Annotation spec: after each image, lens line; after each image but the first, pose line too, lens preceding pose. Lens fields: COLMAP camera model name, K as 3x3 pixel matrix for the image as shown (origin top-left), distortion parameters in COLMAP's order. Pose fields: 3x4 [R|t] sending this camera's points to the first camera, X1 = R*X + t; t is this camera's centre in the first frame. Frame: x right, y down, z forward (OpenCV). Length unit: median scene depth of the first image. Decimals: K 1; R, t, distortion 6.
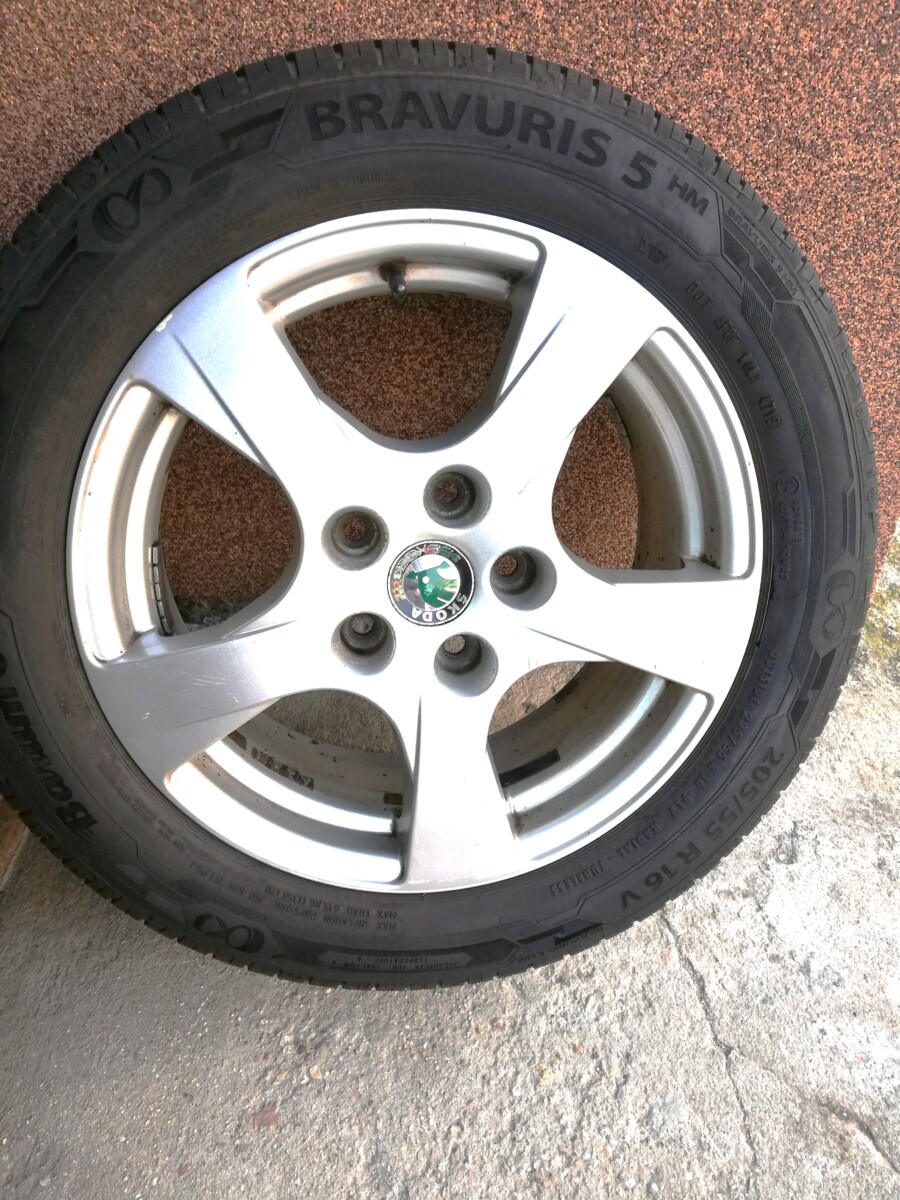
lens RADIAL K [[932.2, 0, 450.1], [0, 932.2, 565.8], [0, 0, 1]] dist [0.019782, -0.025092]
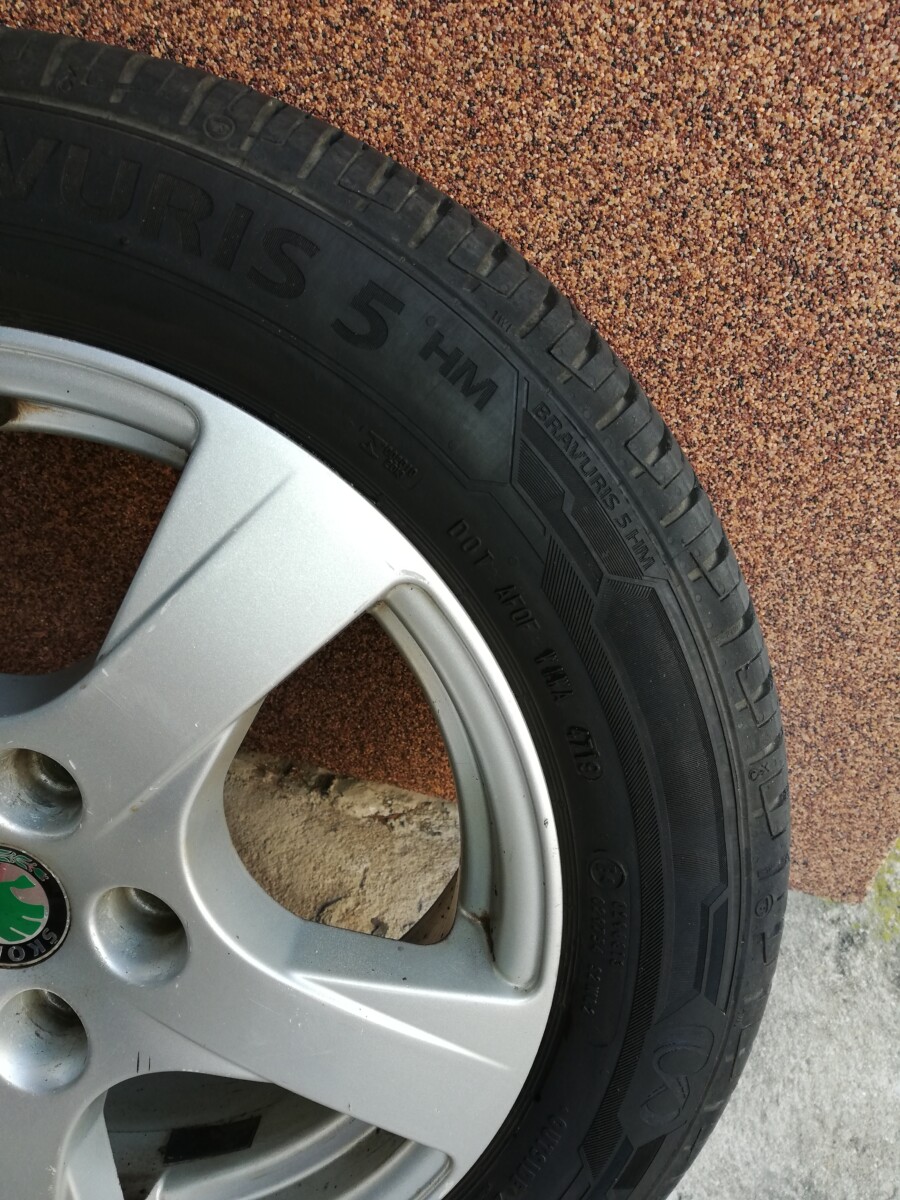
lens RADIAL K [[932.2, 0, 450.1], [0, 932.2, 565.8], [0, 0, 1]] dist [0.019782, -0.025092]
pose [[0.975657, 0.179948, -0.125347, 0.276105], [-0.178911, 0.983670, 0.019576, -0.240743], [0.126823, 0.003326, 0.991920, 0.377570]]
